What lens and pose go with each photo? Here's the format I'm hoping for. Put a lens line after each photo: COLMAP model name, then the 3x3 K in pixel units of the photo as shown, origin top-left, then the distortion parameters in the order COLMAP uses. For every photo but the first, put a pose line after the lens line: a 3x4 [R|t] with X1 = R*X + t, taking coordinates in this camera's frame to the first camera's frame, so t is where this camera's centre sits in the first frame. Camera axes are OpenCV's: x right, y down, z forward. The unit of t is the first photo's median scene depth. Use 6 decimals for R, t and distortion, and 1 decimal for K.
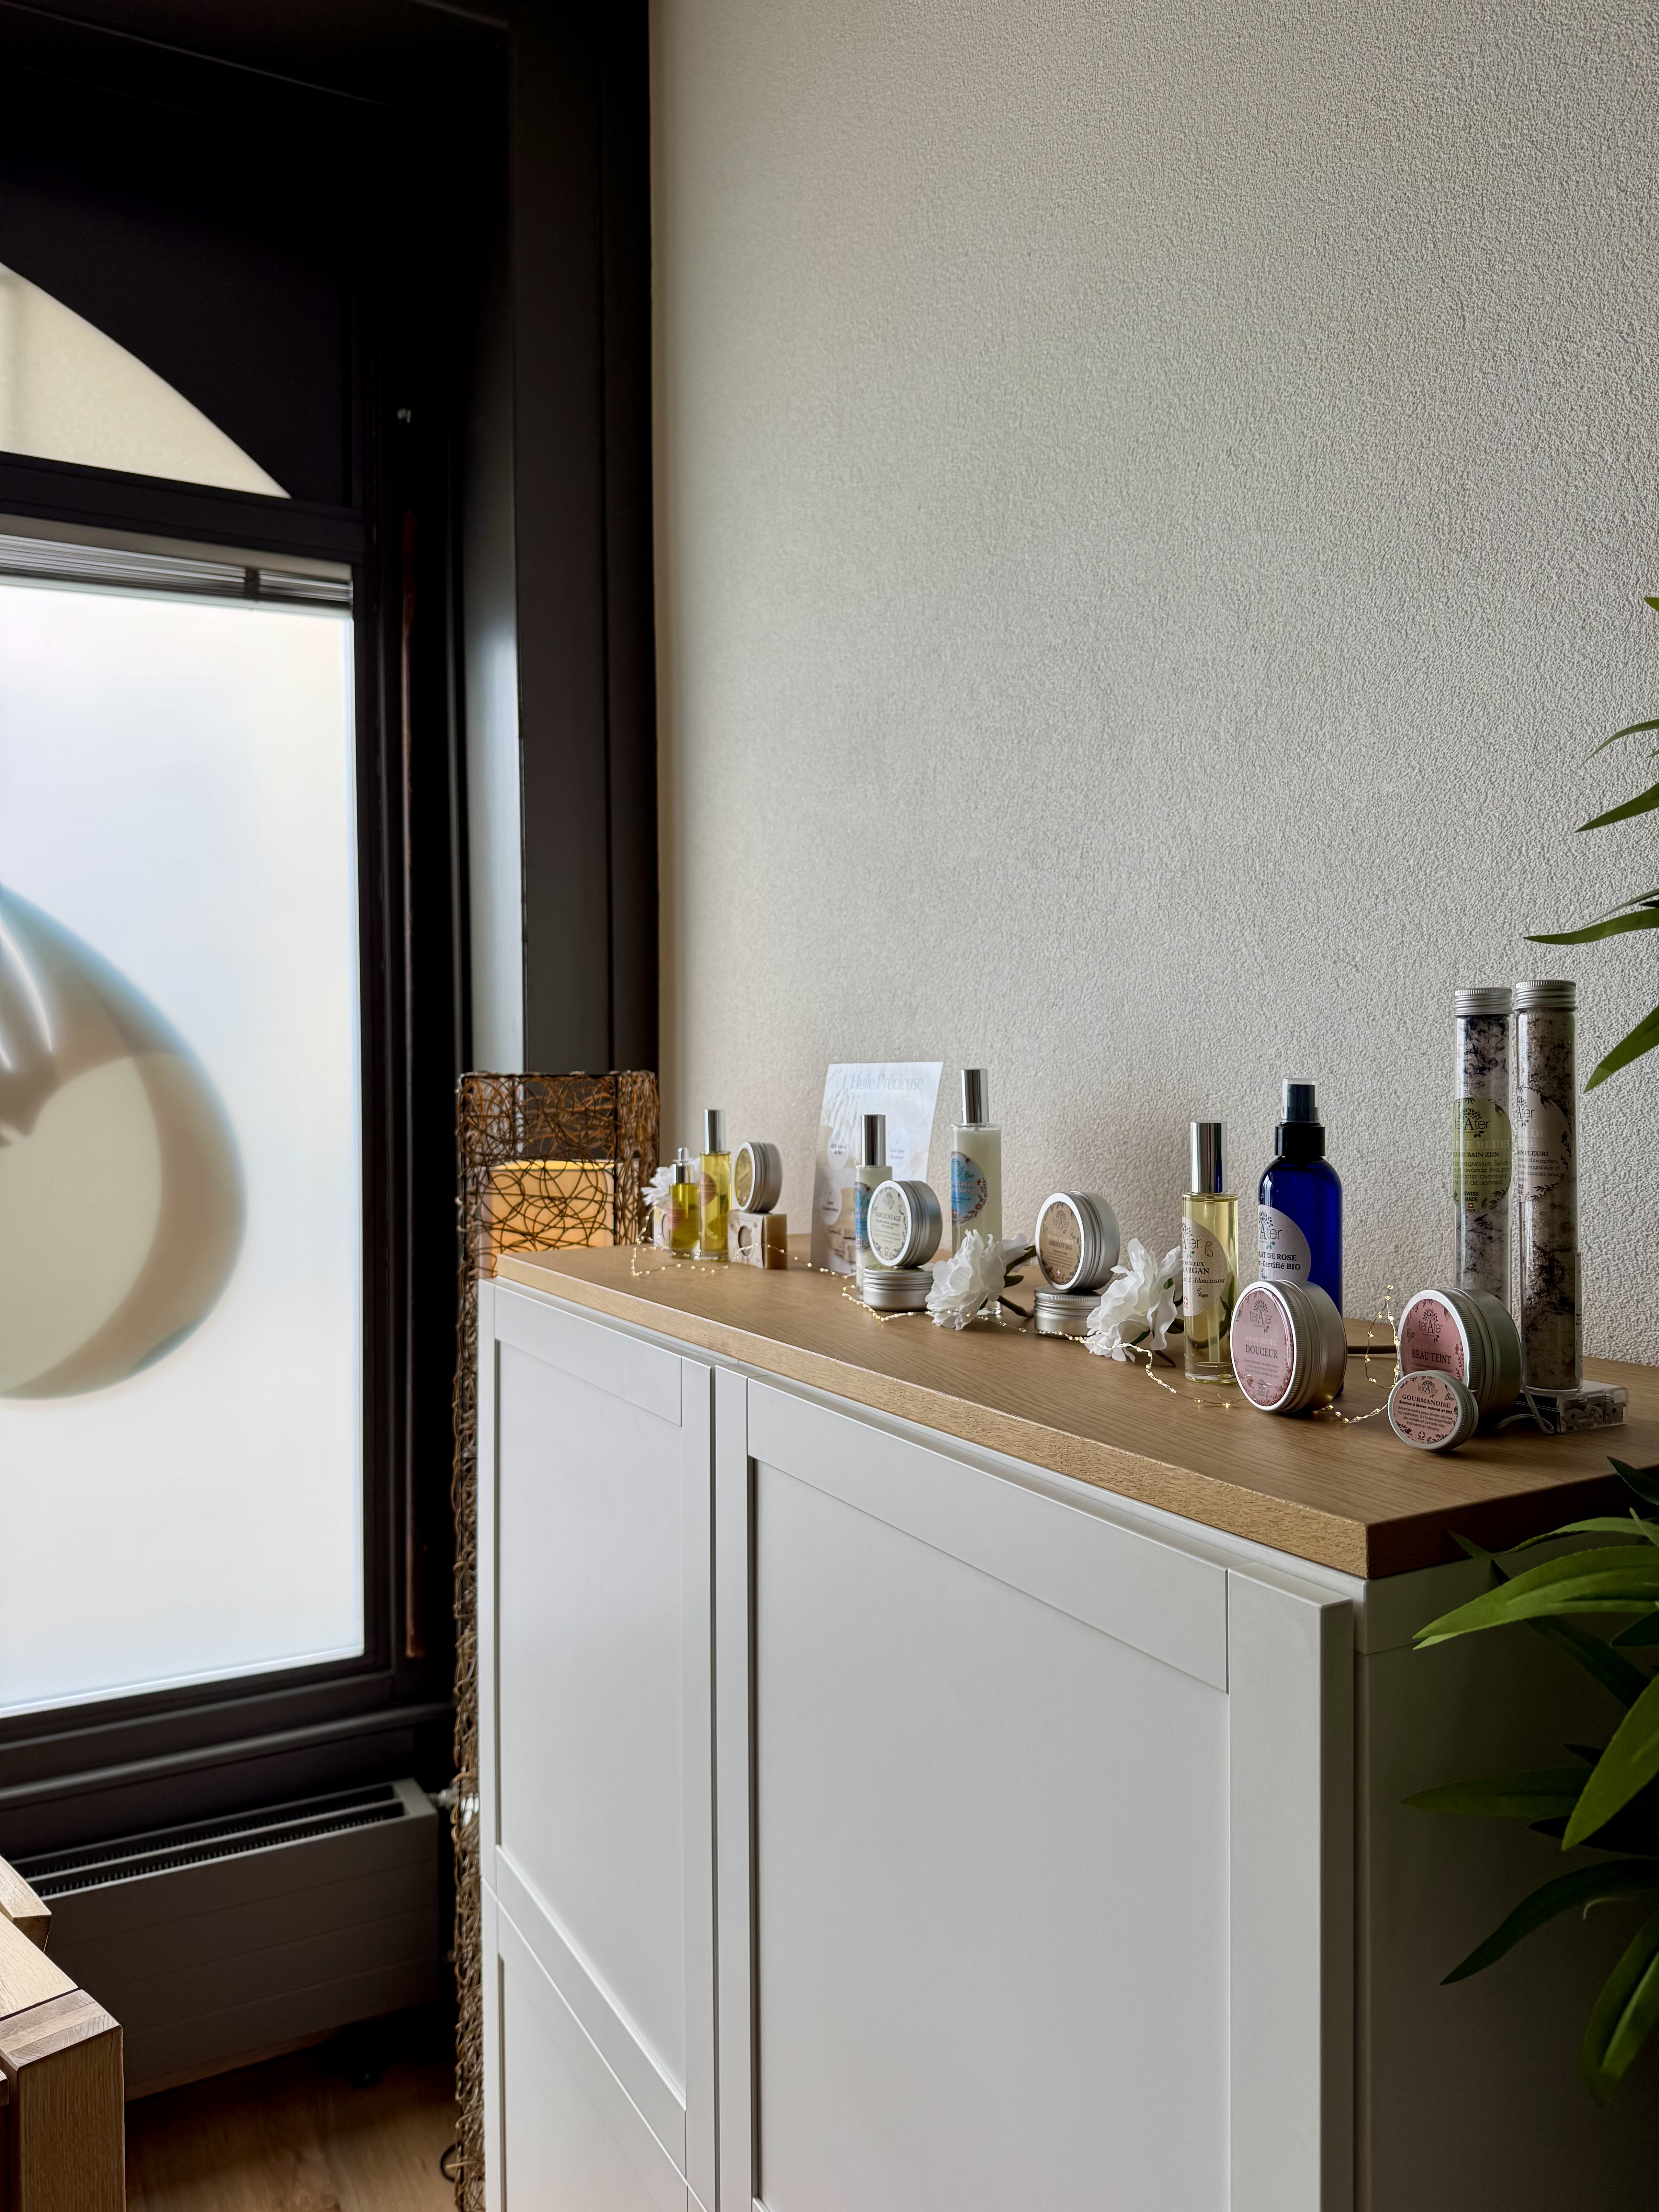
lens RADIAL K [[1604.3, 0, 834.2], [0, 1604.3, 1114.6], [0, 0, 1]] dist [0.002670, -0.003191]
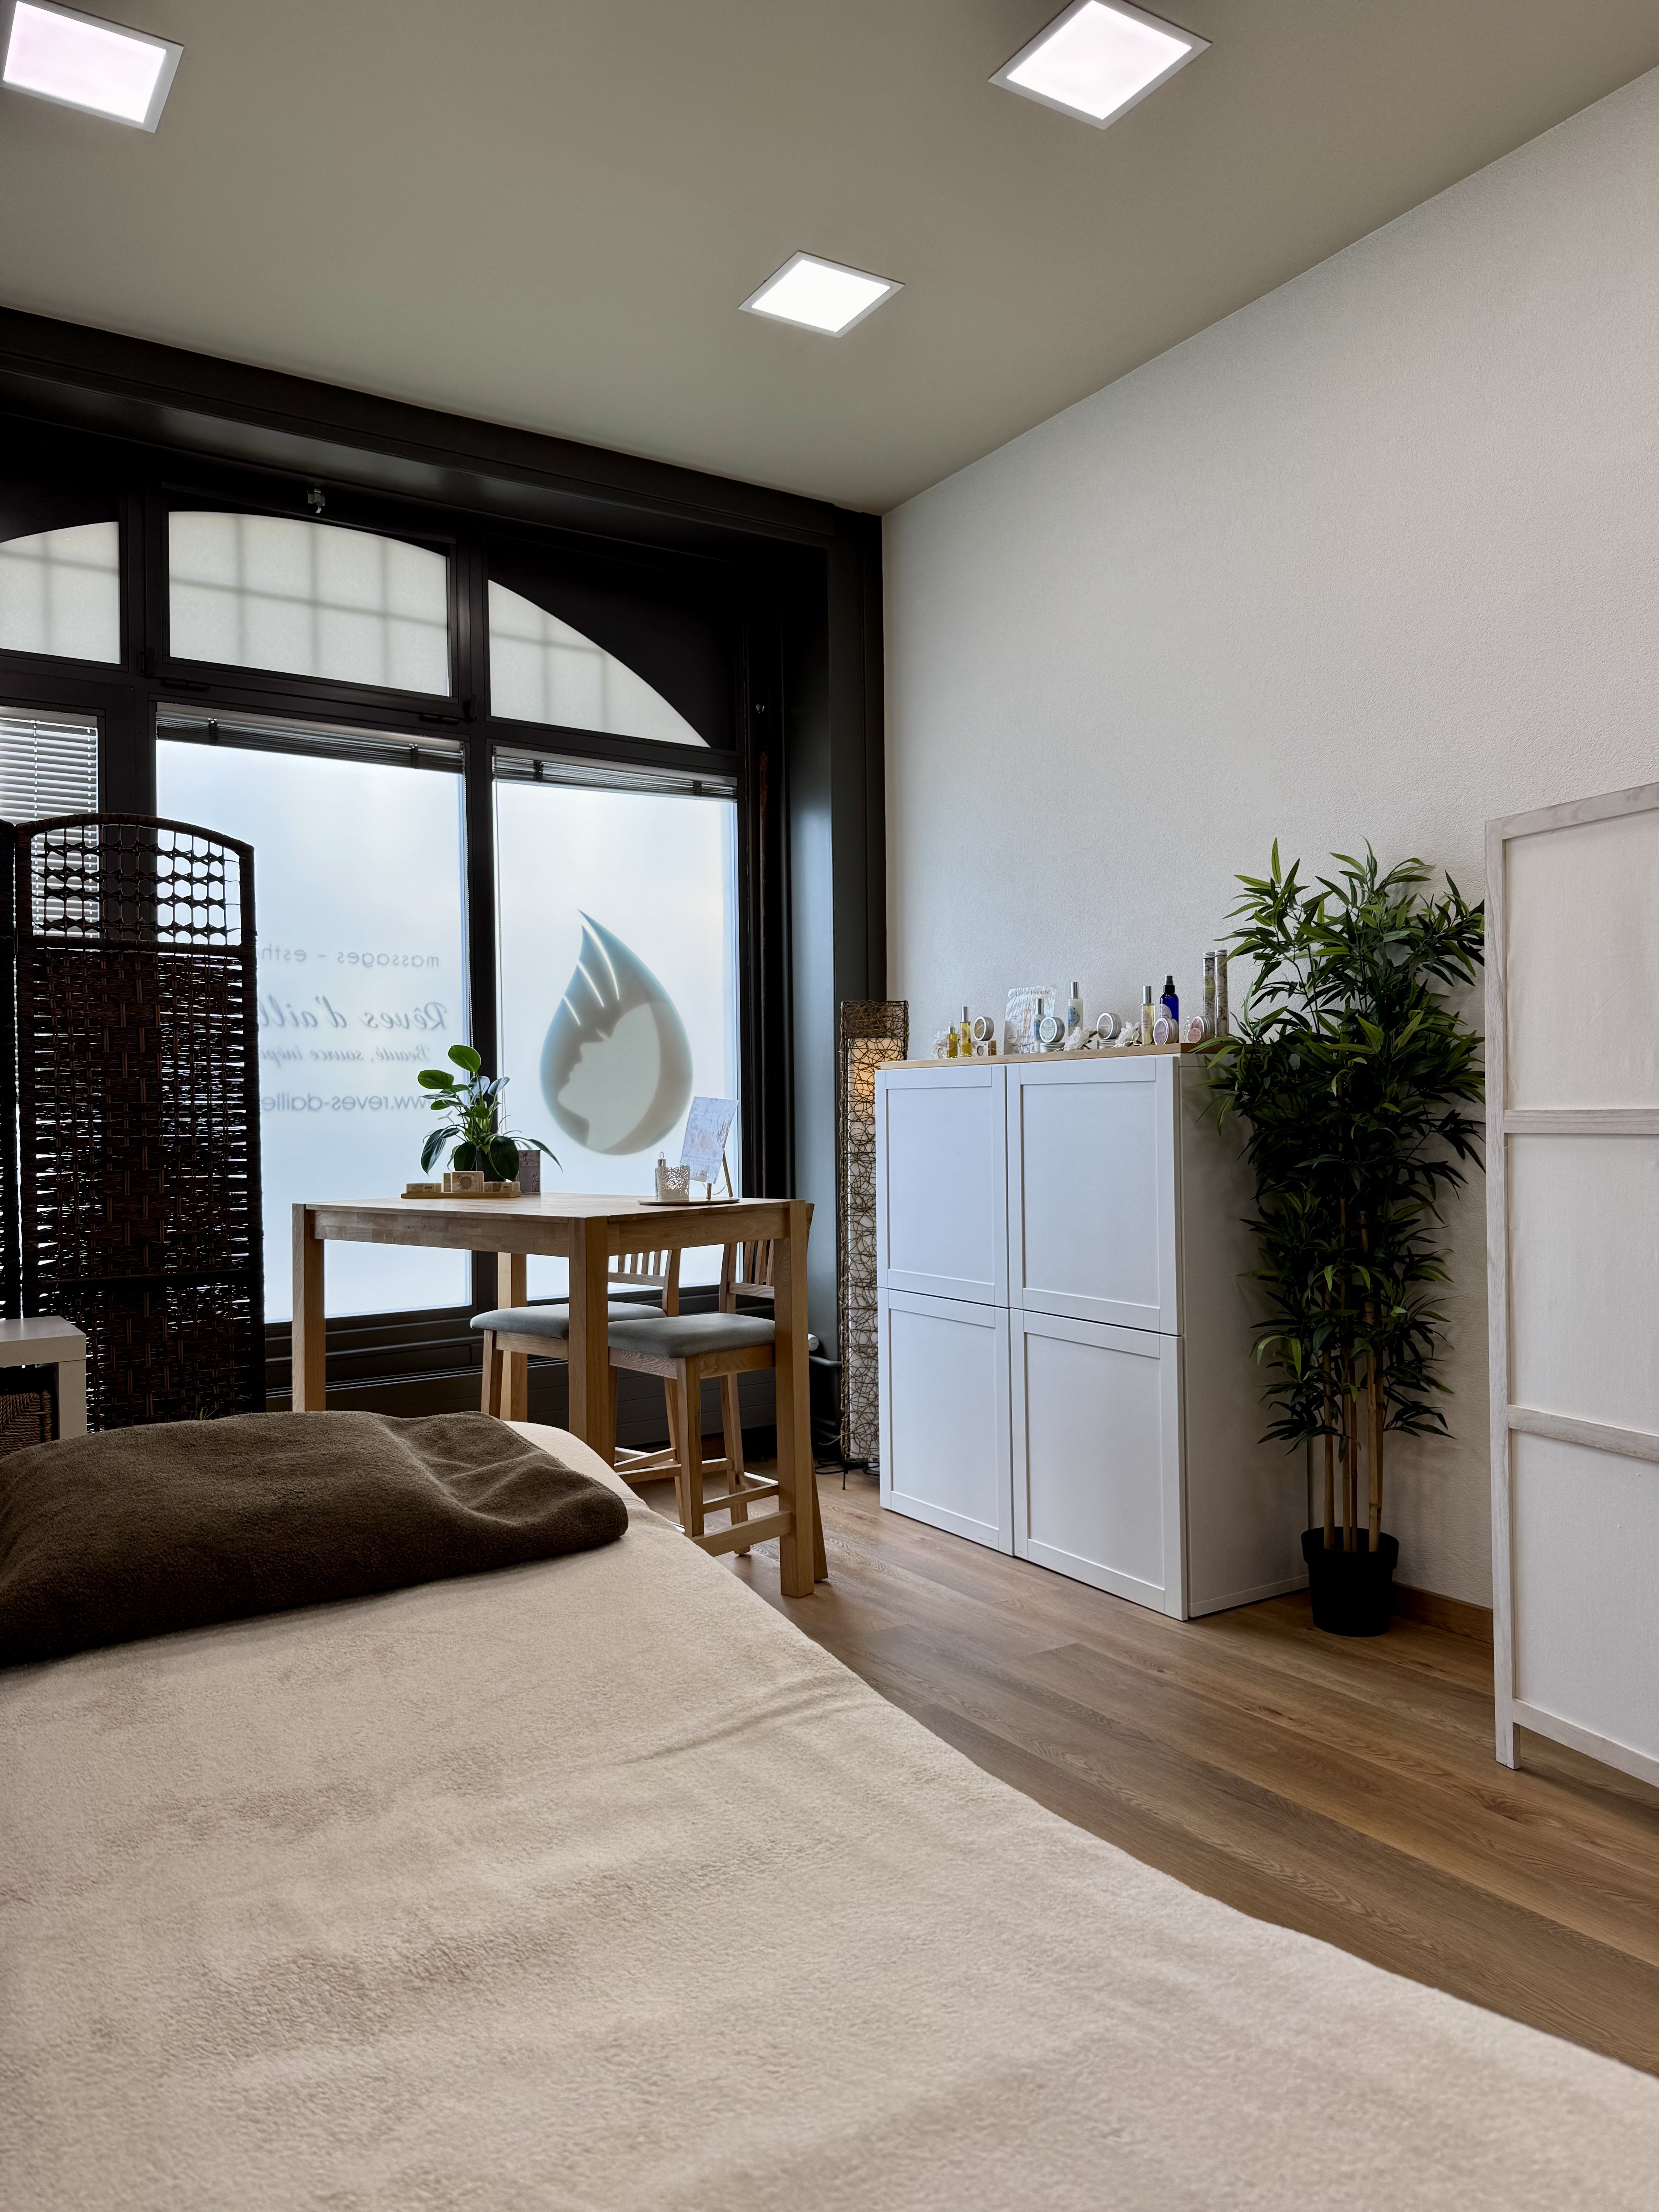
lens RADIAL K [[1604.3, 0, 824.8], [0, 1604.3, 1106.6], [0, 0, 1]] dist [0.002670, -0.003191]
pose [[0.997753, -0.000201, 0.067006, -0.666709], [0.002208, 0.999551, -0.029876, 0.333766], [-0.066970, 0.029957, 0.997305, -2.334427]]
